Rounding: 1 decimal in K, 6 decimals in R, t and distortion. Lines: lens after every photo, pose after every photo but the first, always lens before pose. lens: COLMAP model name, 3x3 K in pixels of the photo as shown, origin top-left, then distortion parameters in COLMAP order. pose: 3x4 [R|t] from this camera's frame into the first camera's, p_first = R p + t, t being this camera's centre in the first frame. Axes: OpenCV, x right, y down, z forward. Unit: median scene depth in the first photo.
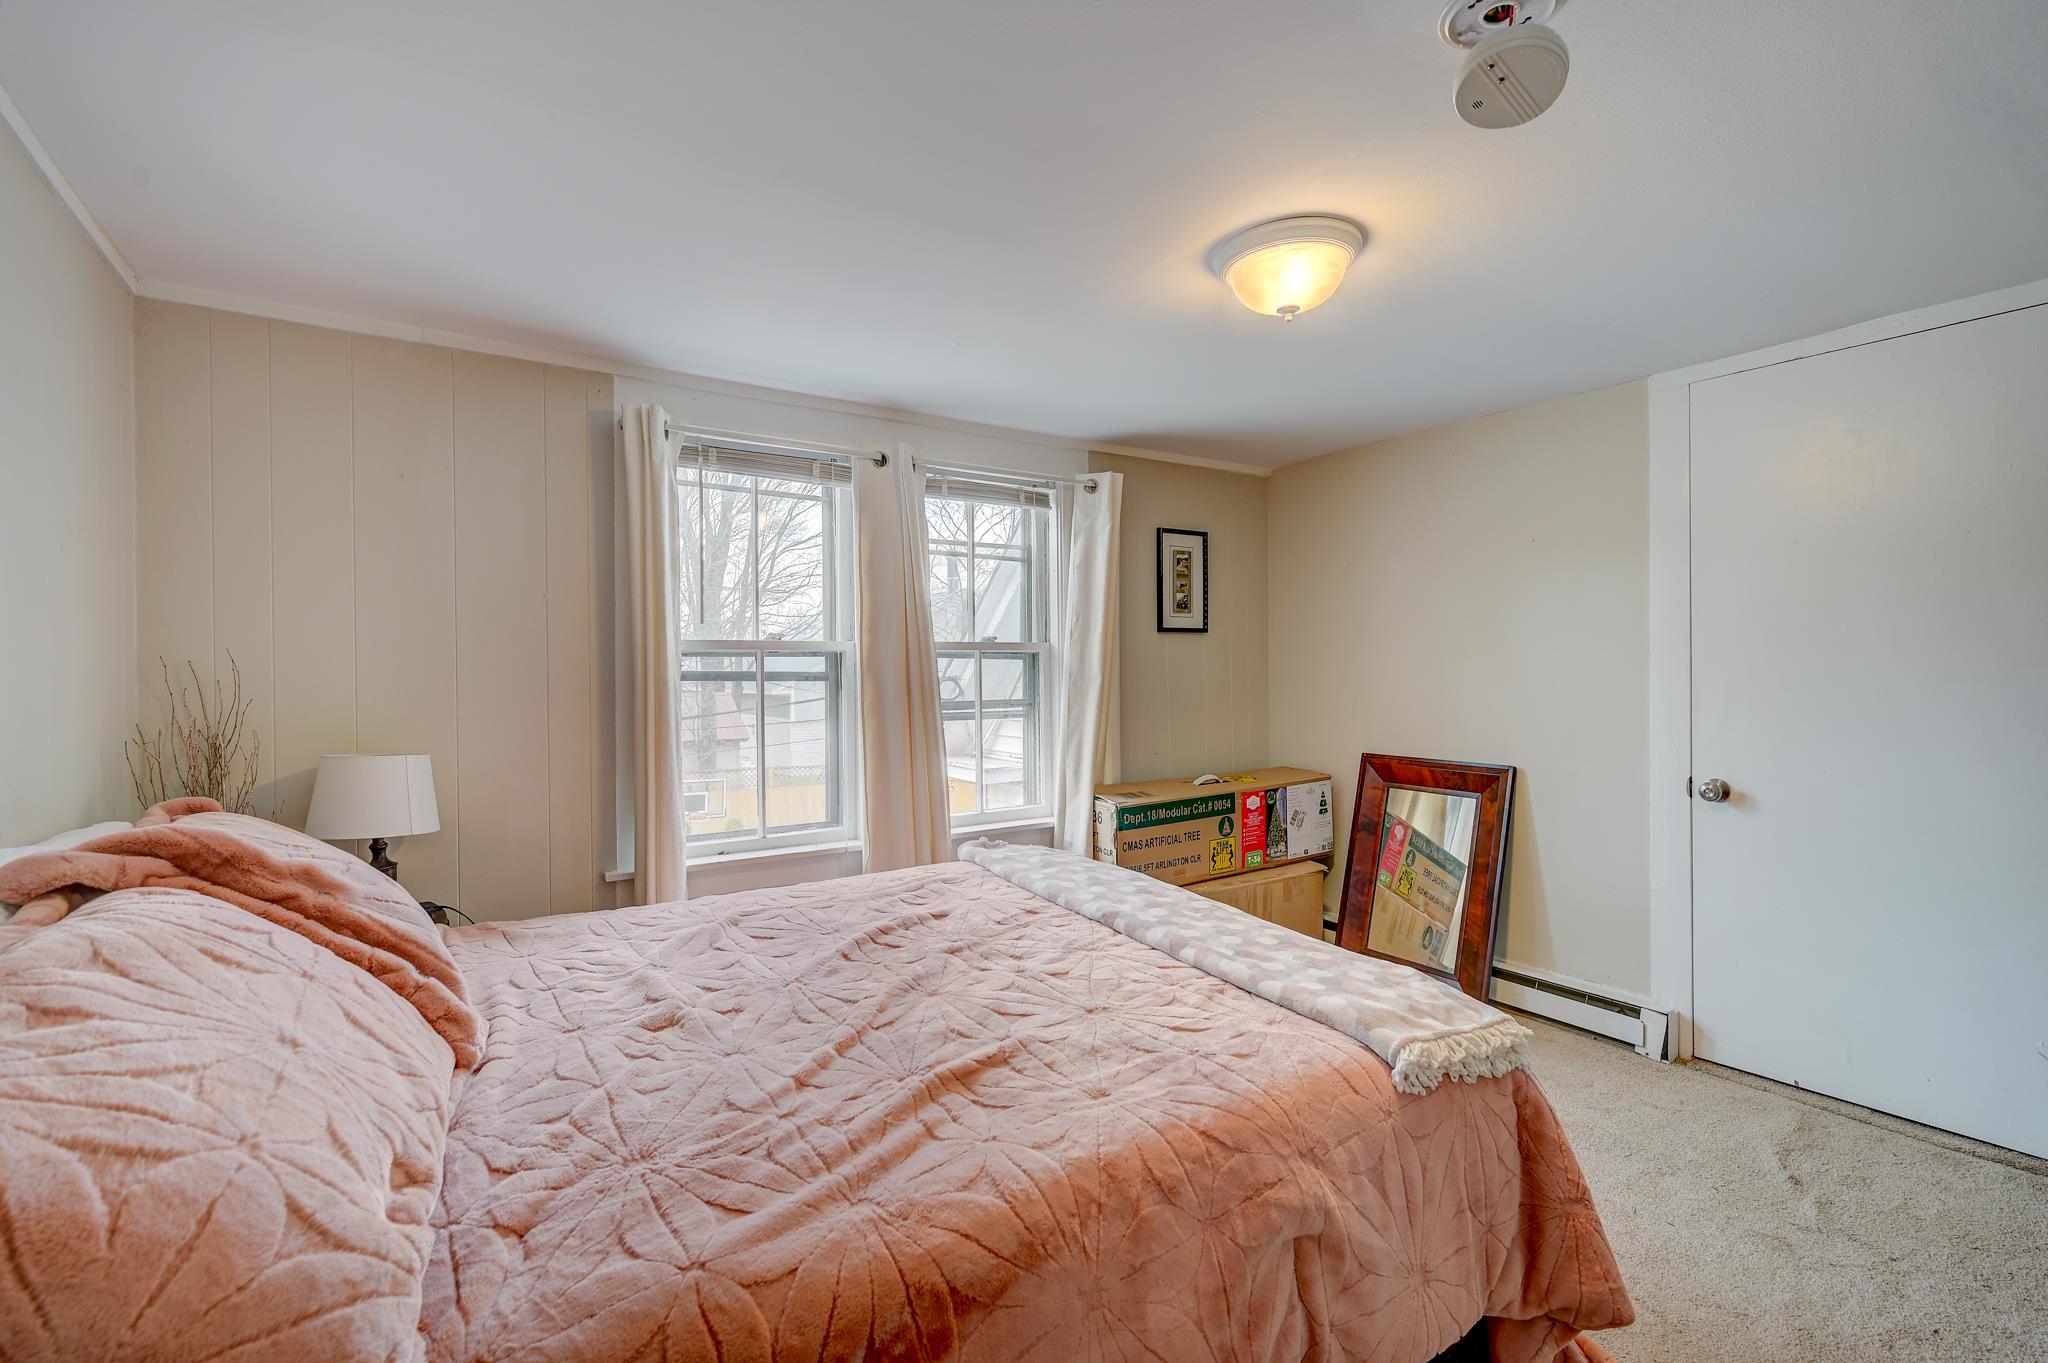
lens RADIAL K [[908.4, 0, 1027.9], [0, 908.4, 673.4], [0, 0, 1]] dist [-0.000793, -0.000225]
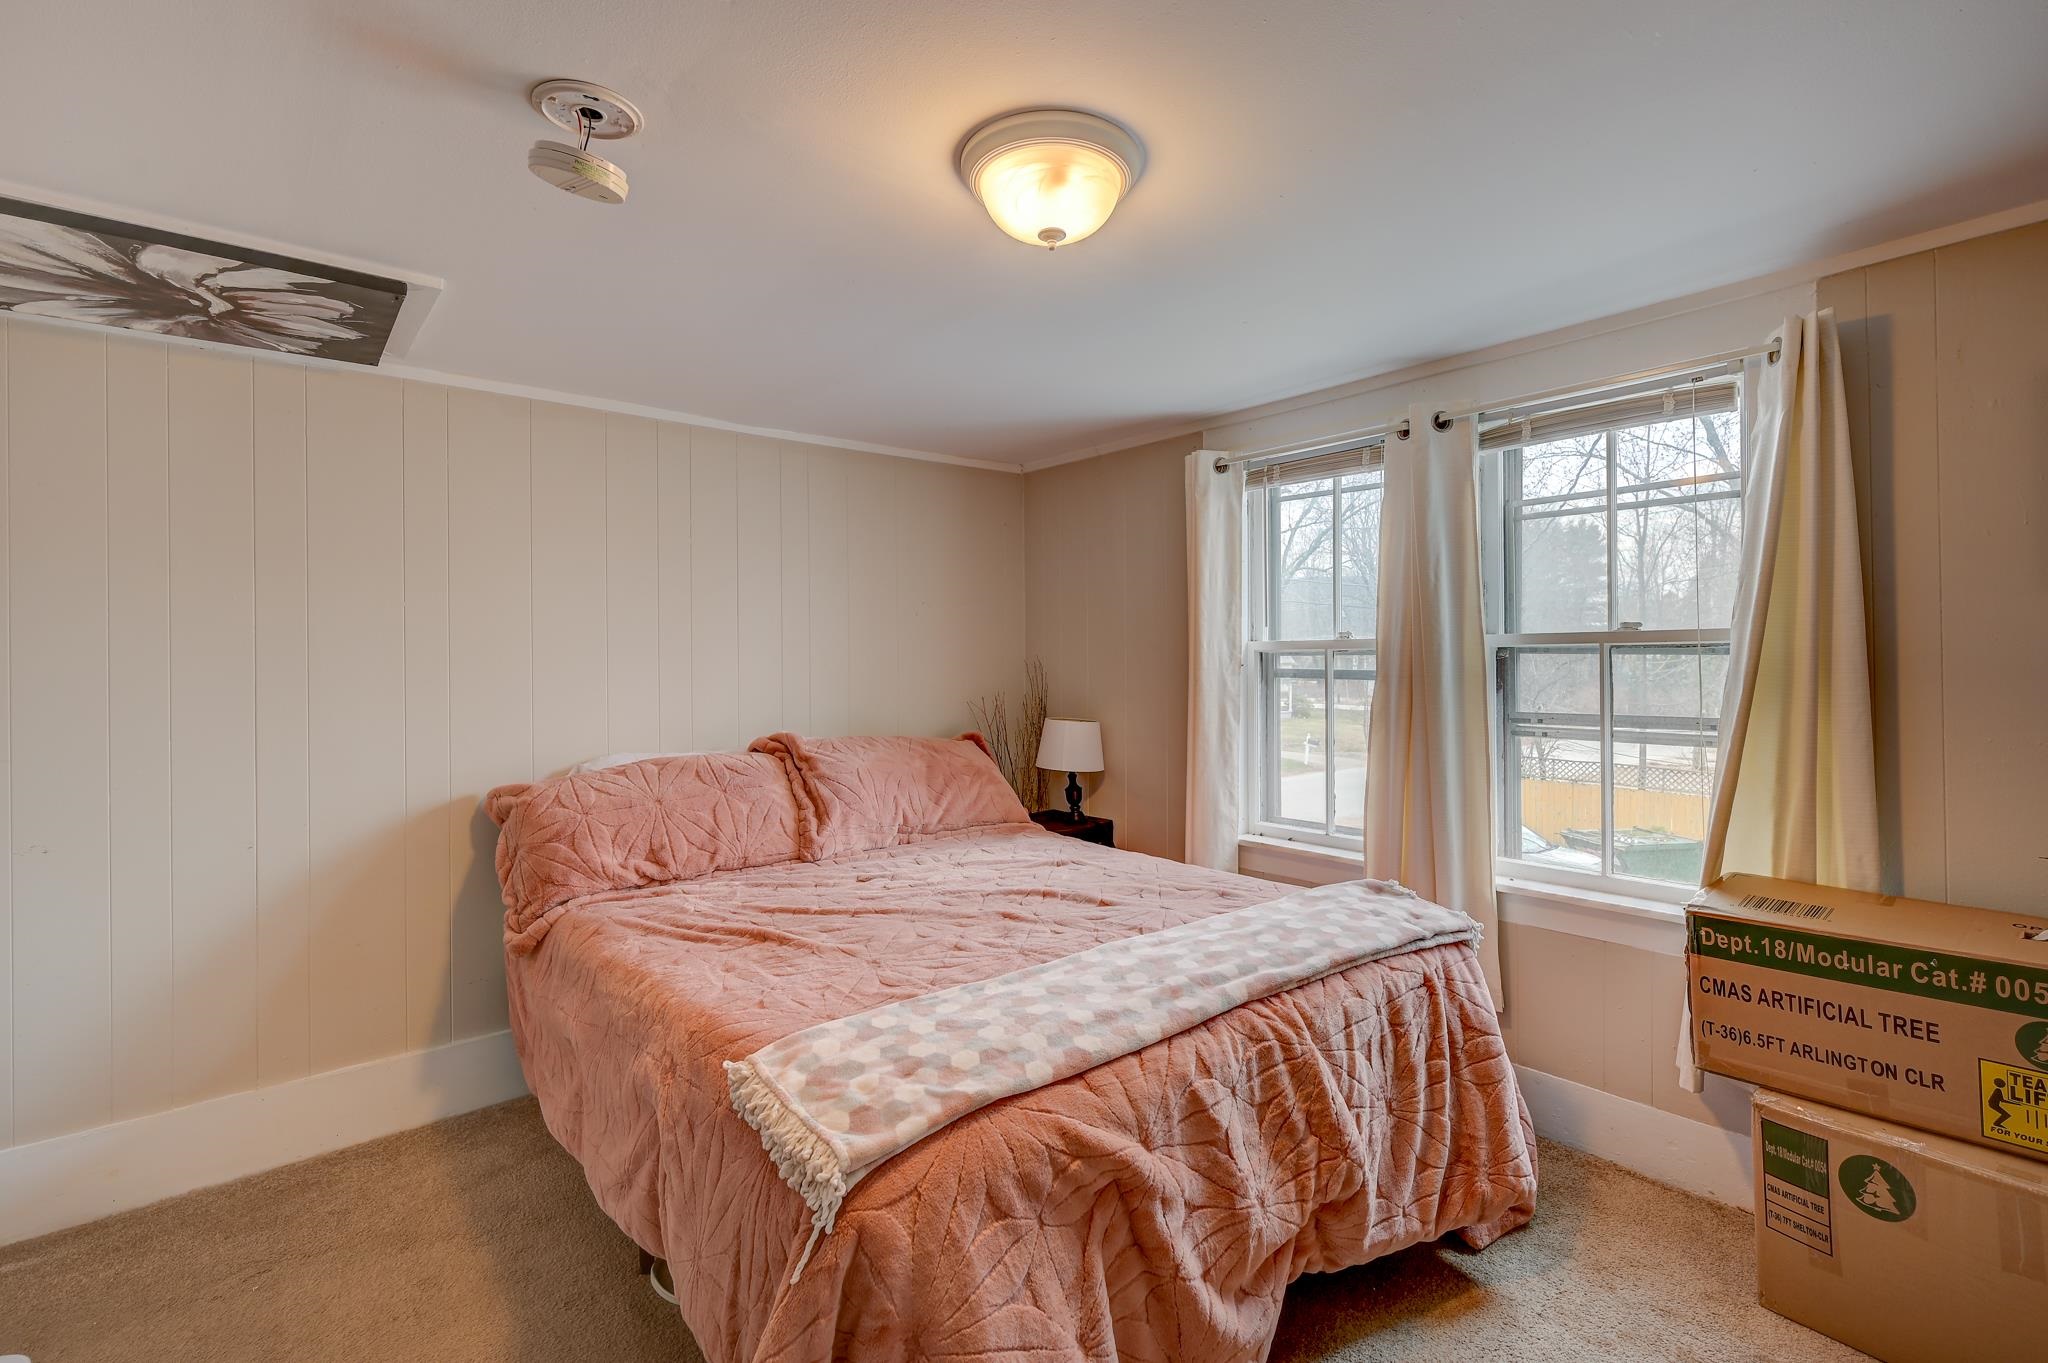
lens RADIAL K [[912.1, 0, 1024.8], [0, 912.1, 659.4], [0, 0, 1]] dist [-0.000248, 0.000118]
pose [[0.124771, 0.003367, -0.992180, 0.634261], [0.003005, 0.999988, 0.003771, -0.018601], [0.992181, -0.003452, 0.124760, 0.508693]]
